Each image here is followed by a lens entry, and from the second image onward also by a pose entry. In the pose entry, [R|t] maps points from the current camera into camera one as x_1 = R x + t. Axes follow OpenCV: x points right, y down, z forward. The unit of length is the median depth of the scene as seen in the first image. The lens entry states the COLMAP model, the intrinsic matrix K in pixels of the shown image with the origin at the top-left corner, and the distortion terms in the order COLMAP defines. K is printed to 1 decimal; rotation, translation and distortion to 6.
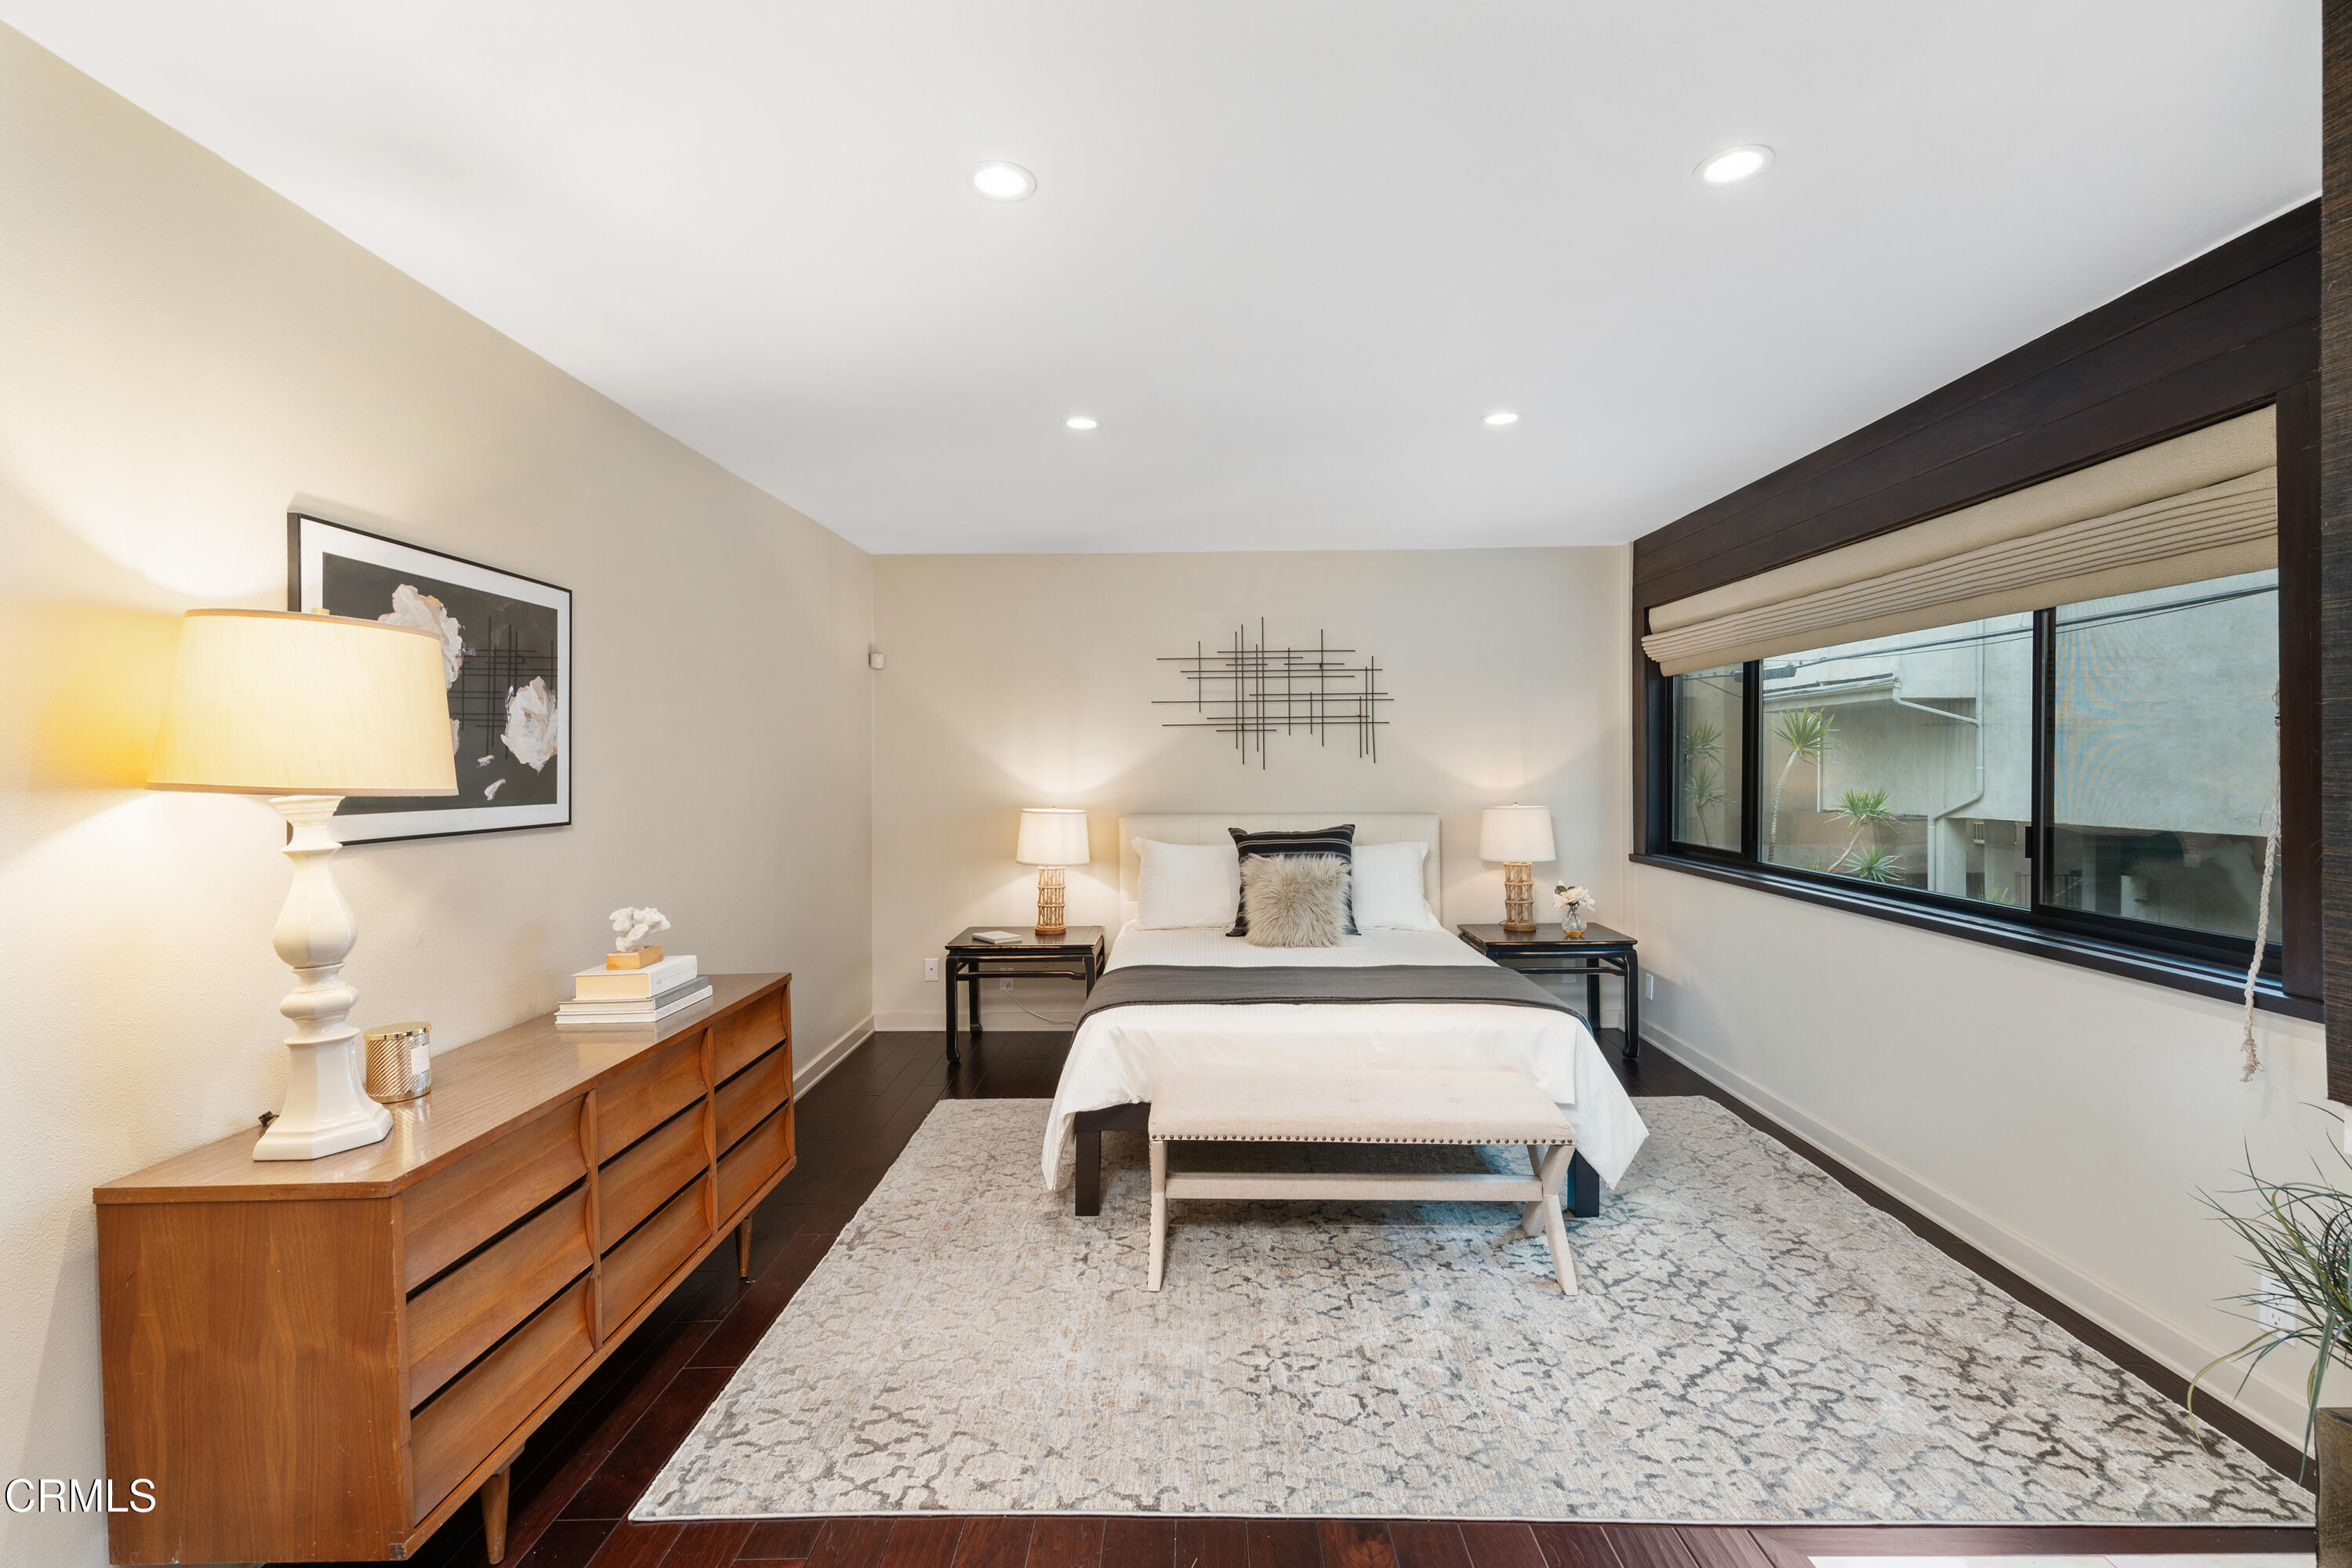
lens RADIAL K [[1059.0, 0, 1165.5], [0, 1059.0, 784.1], [0, 0, 1]] dist [-0.003734, 0.002548]
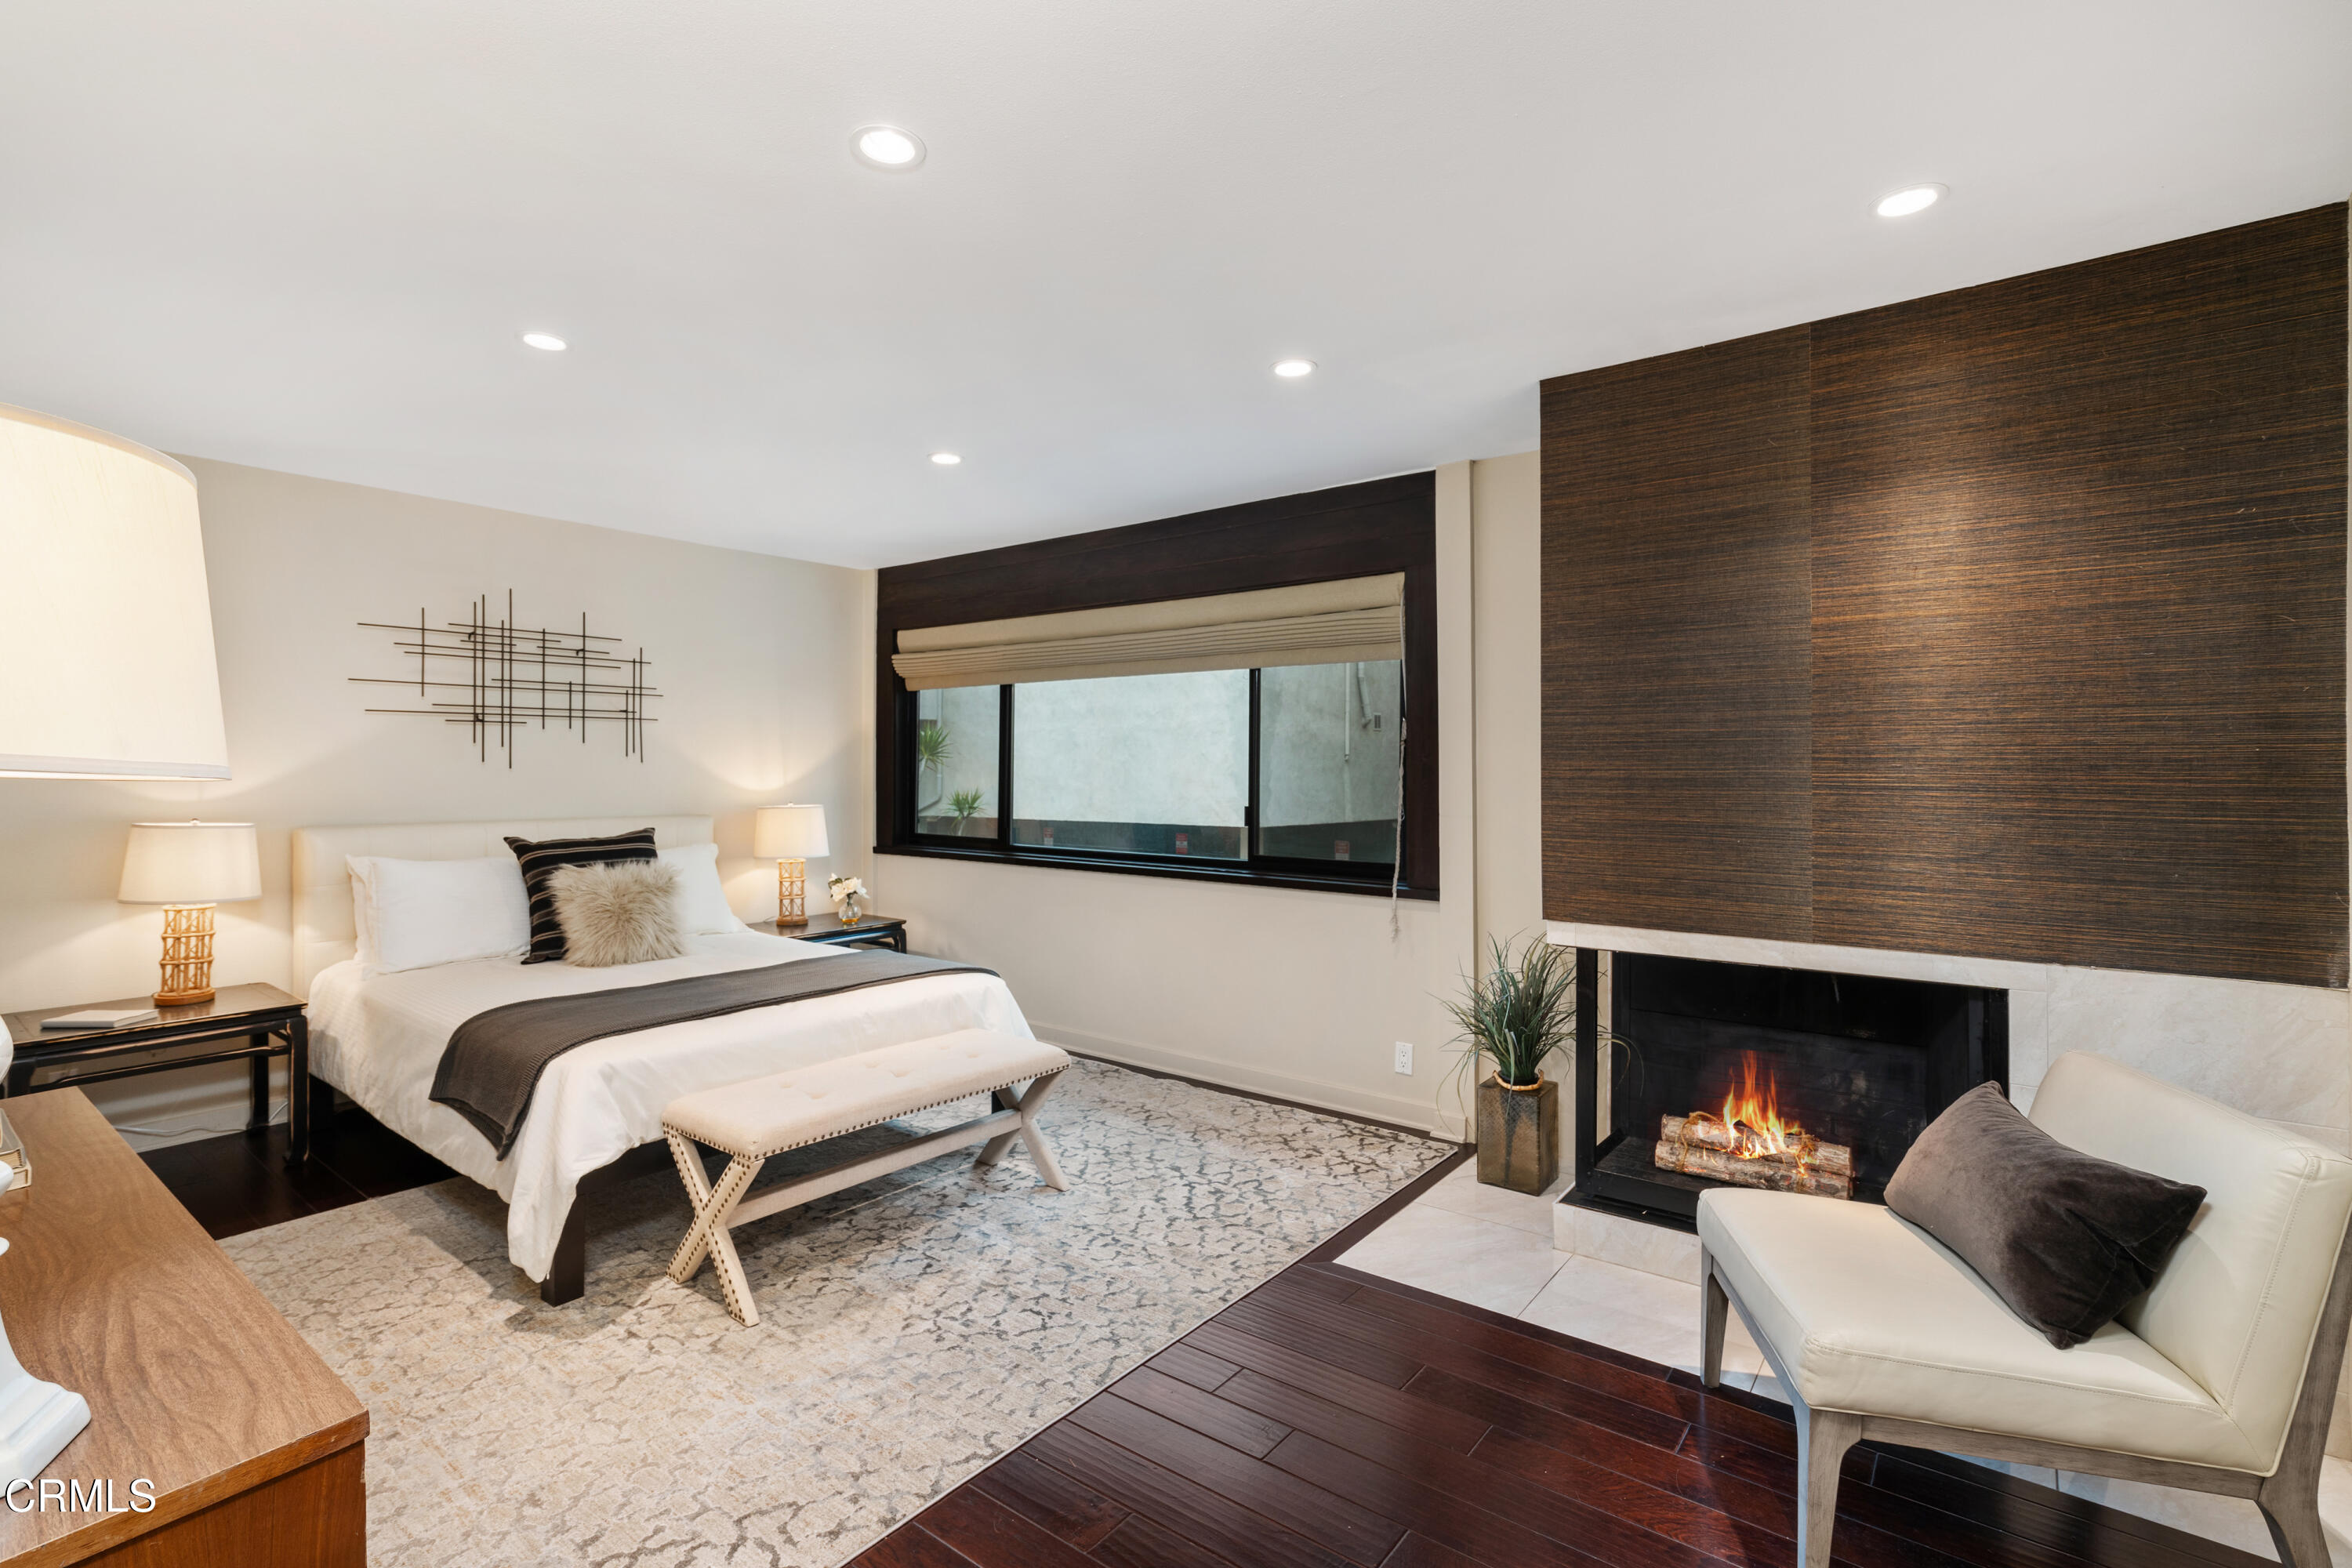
lens RADIAL K [[1059.0, 0, 1155.7], [0, 1059.0, 776.3], [0, 0, 1]] dist [-0.003734, 0.002548]
pose [[0.613249, 0.003888, 0.789880, -0.481423], [0.008304, 0.999901, -0.011369, 0.011977], [-0.789846, 0.013531, 0.613155, 0.136116]]
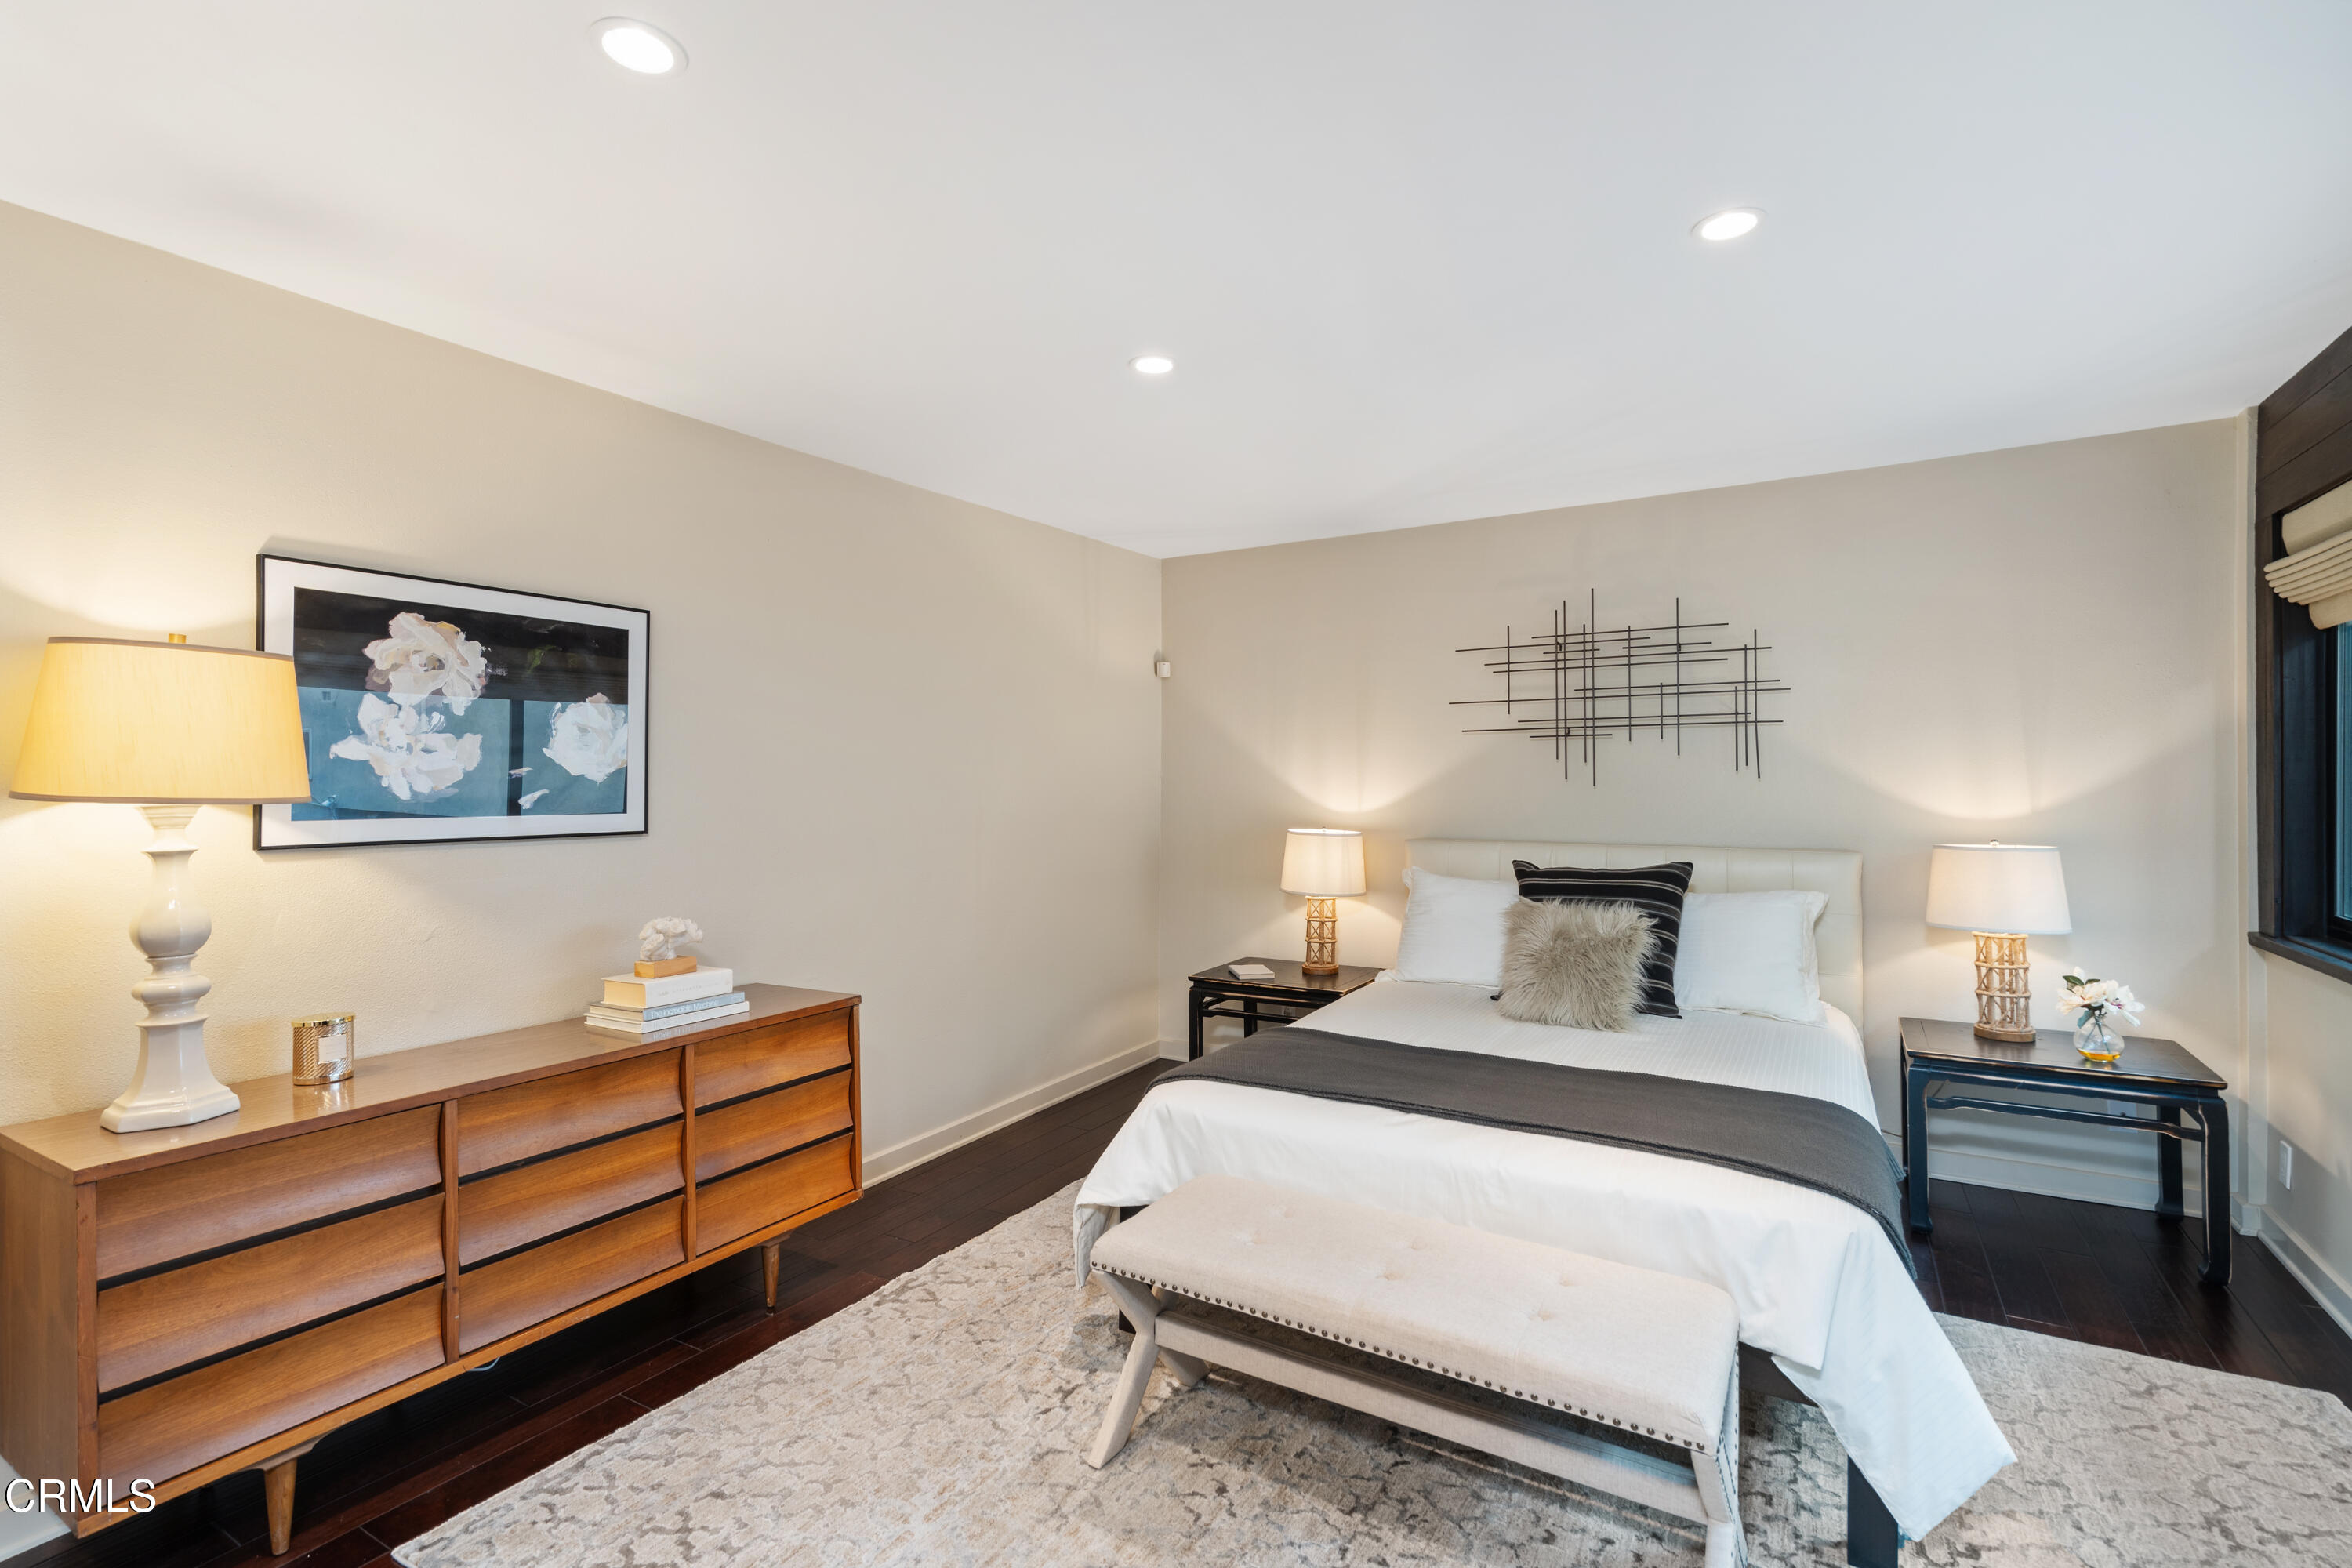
lens RADIAL K [[1059.0, 0, 1143.4], [0, 1059.0, 779.8], [0, 0, 1]] dist [-0.003734, 0.002548]
pose [[0.863658, 0.003833, -0.504063, 0.367306], [-0.012876, 0.999813, -0.014459, -0.005540], [0.503913, 0.018979, 0.863546, 0.318213]]
